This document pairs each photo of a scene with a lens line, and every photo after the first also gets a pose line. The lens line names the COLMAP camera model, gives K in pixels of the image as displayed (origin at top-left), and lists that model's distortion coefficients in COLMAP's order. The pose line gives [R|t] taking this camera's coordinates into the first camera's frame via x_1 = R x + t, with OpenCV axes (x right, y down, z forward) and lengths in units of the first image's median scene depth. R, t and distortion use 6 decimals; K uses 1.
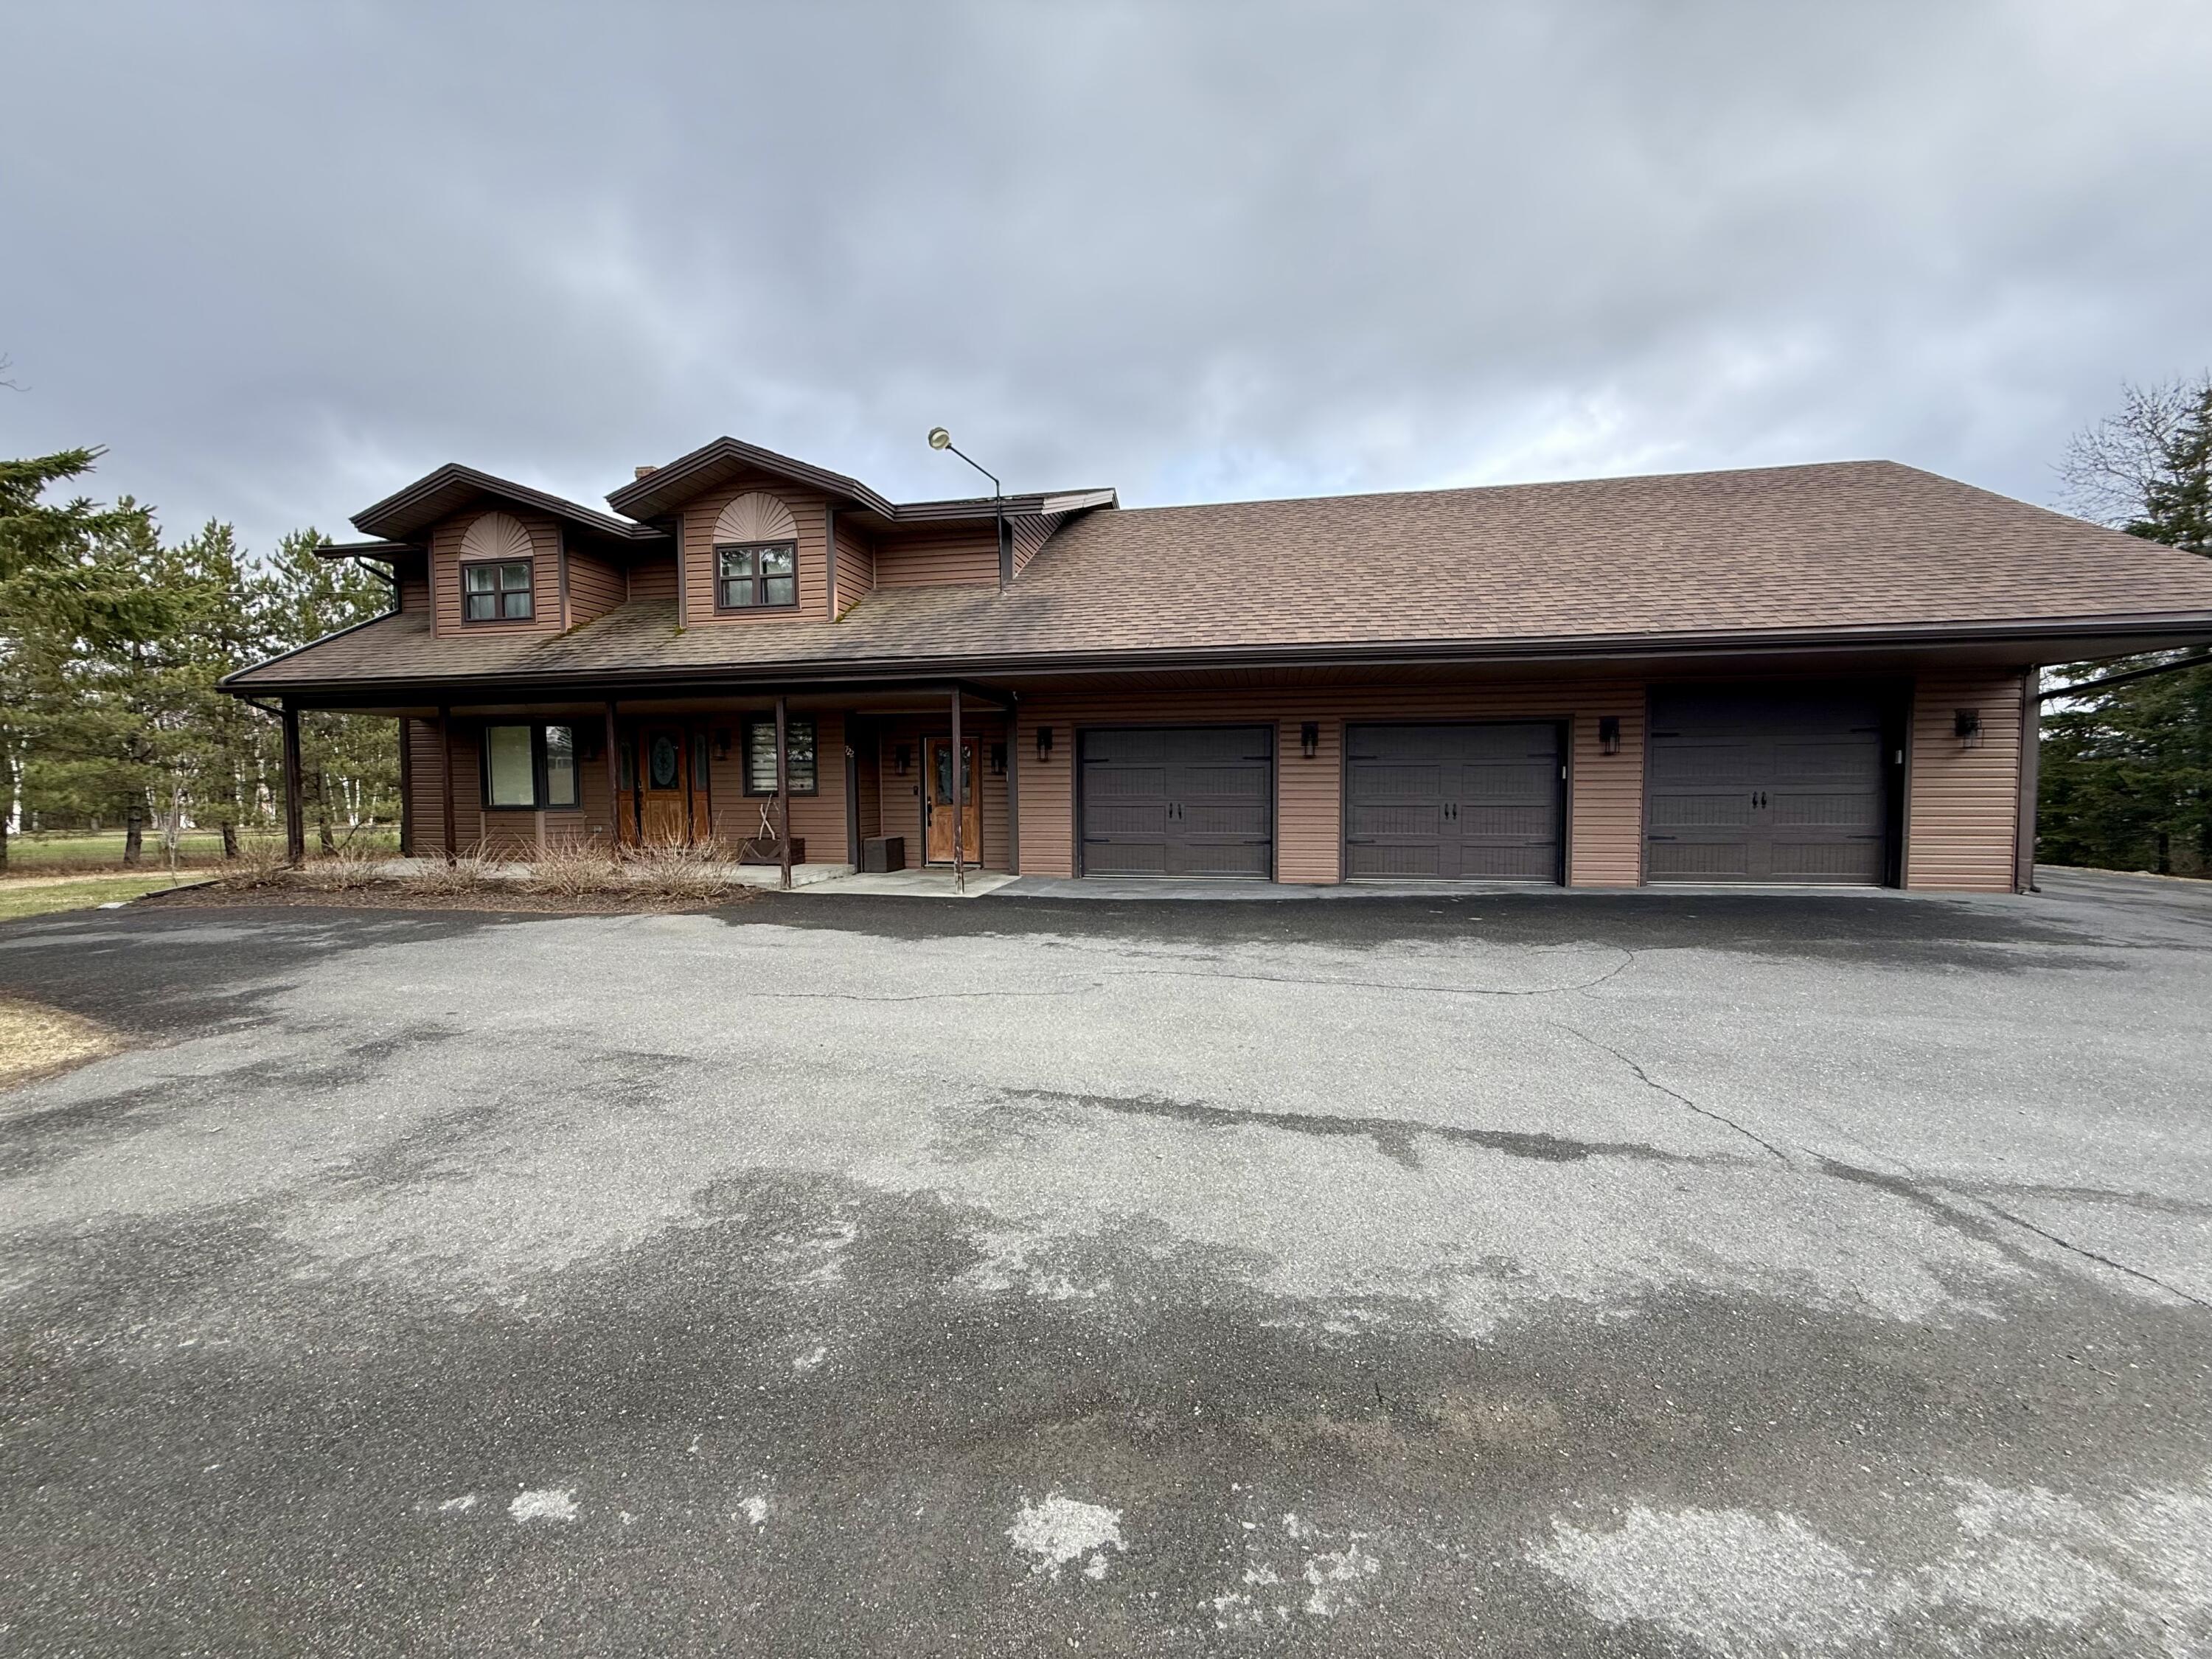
lens RADIAL K [[888.8, 0, 1098.0], [0, 888.8, 836.8], [0, 0, 1]] dist [-0.001792, 0.000393]
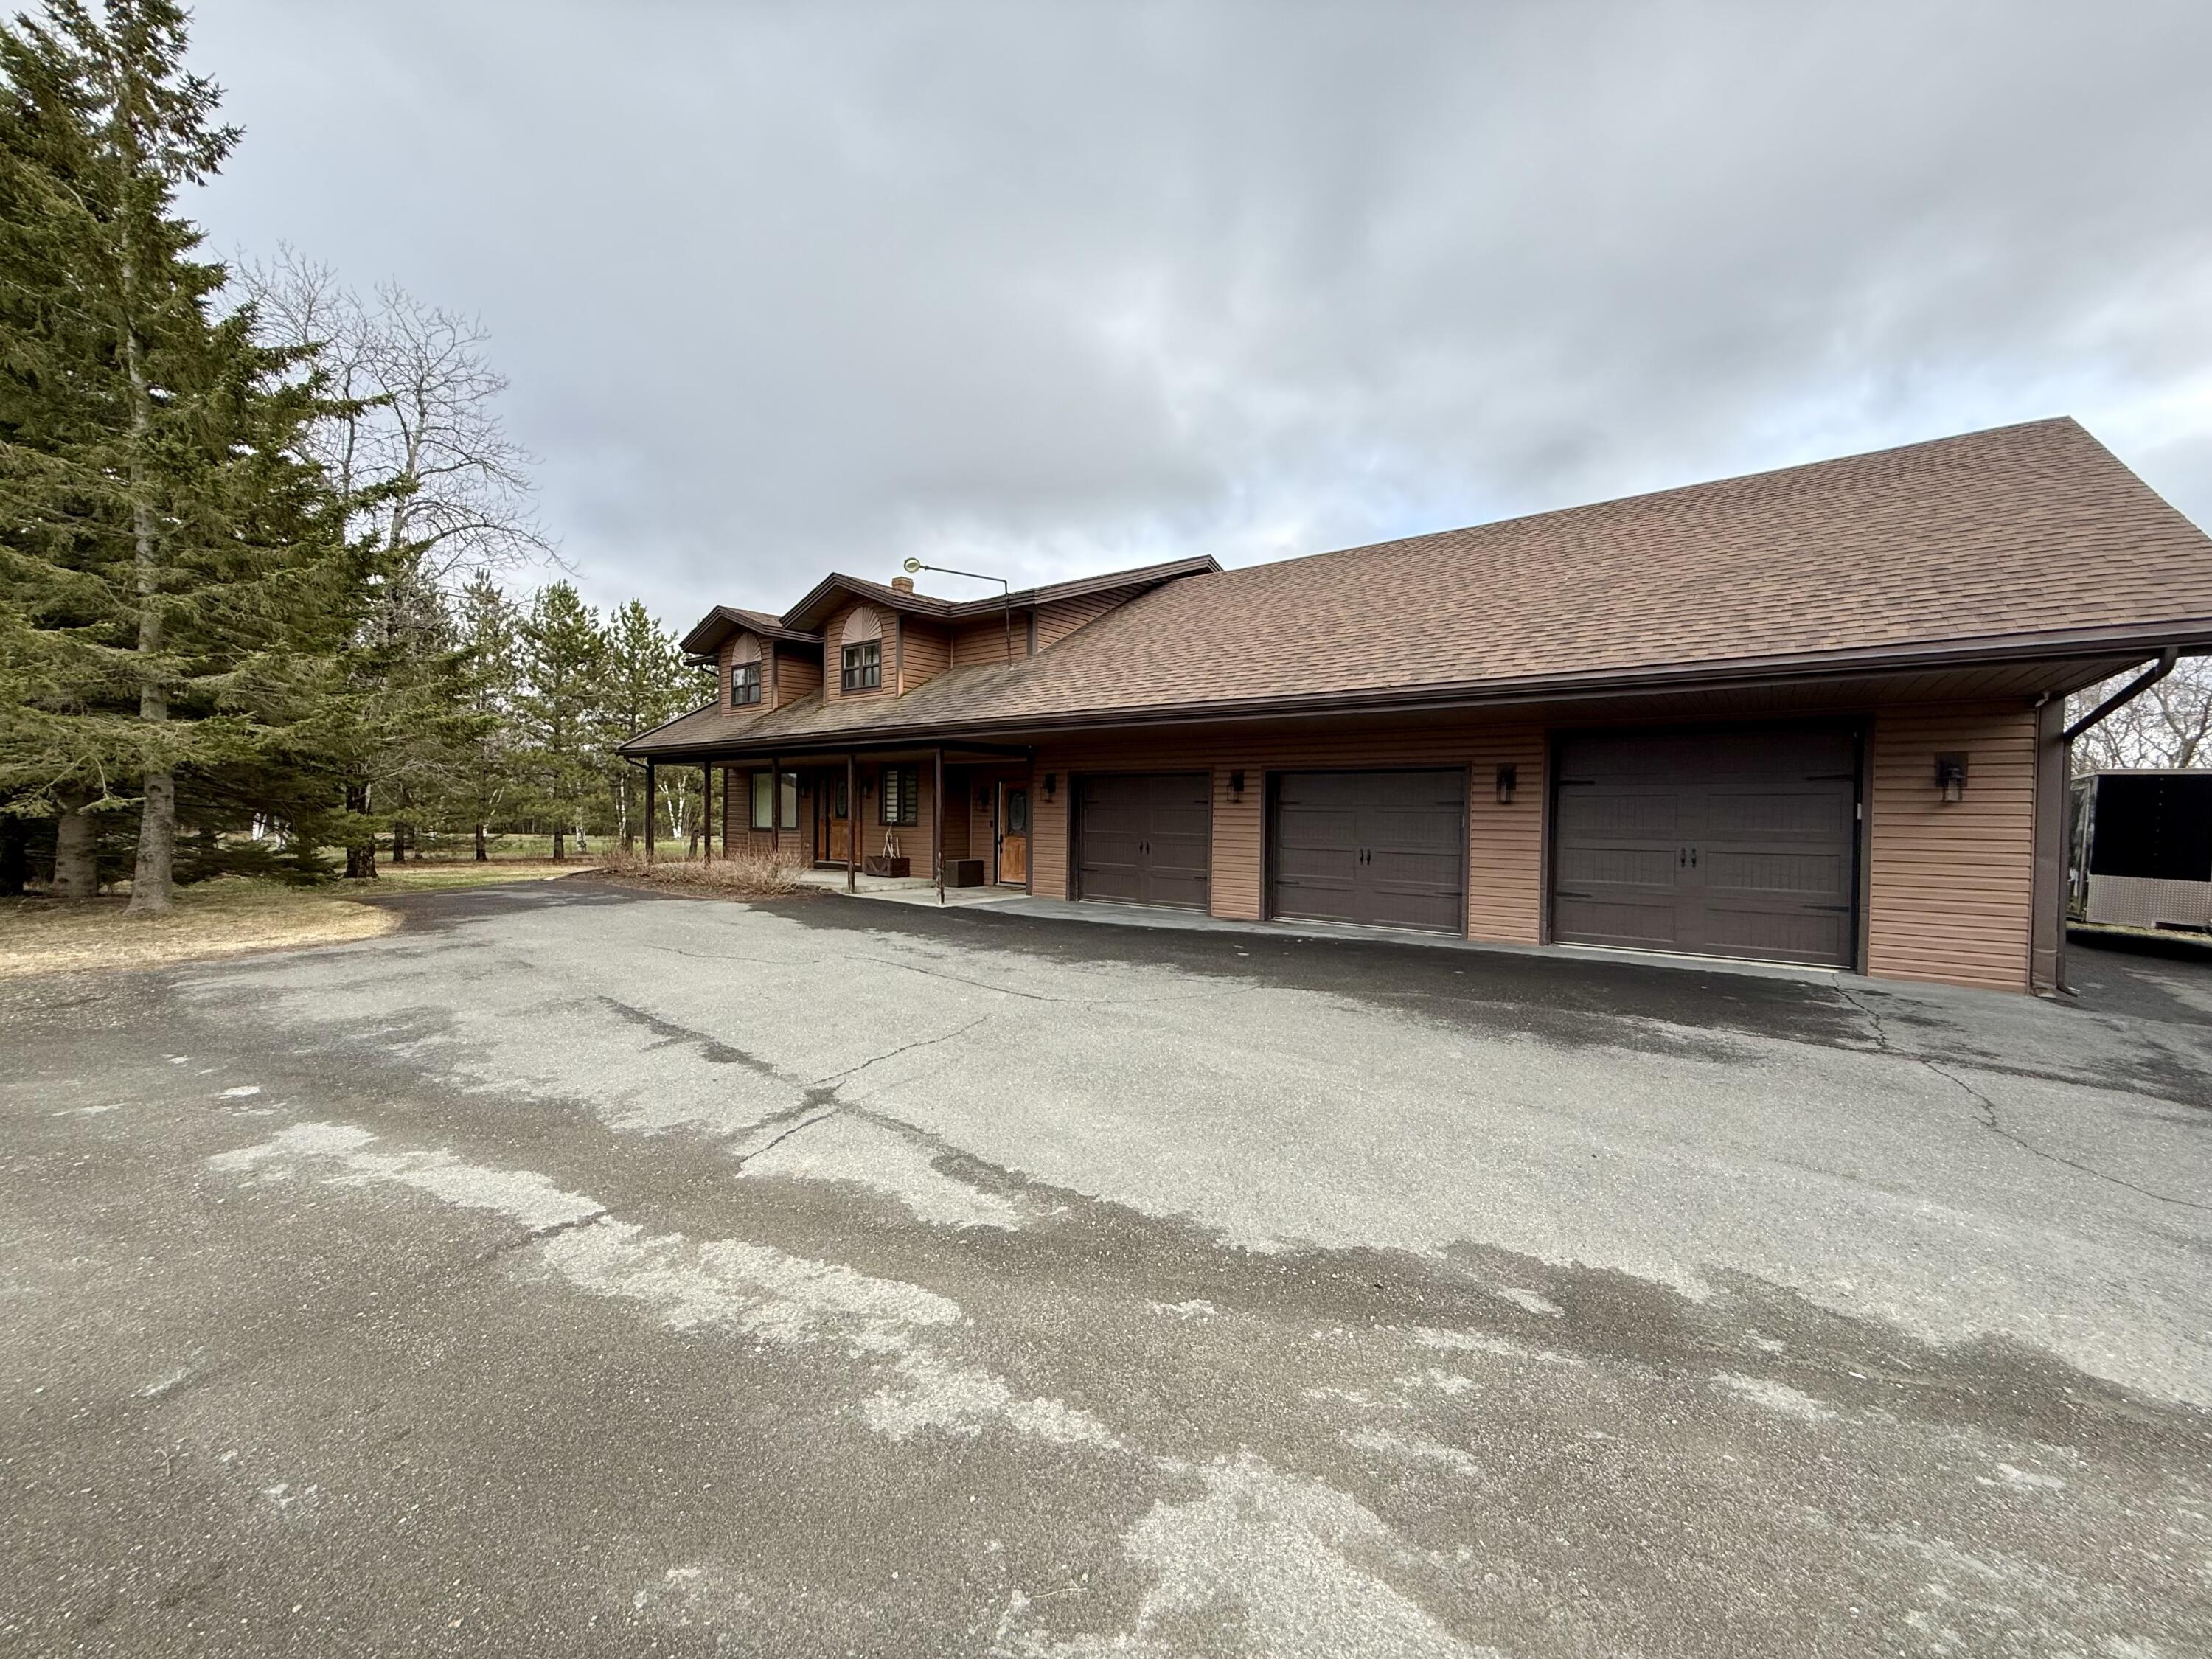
lens RADIAL K [[888.8, 0, 1098.0], [0, 888.8, 836.8], [0, 0, 1]] dist [-0.001792, 0.000393]
pose [[0.883018, 0.030755, -0.468330, 0.631012], [-0.047799, 0.998555, -0.024549, -0.012935], [0.466898, 0.044063, 0.883213, -0.041104]]
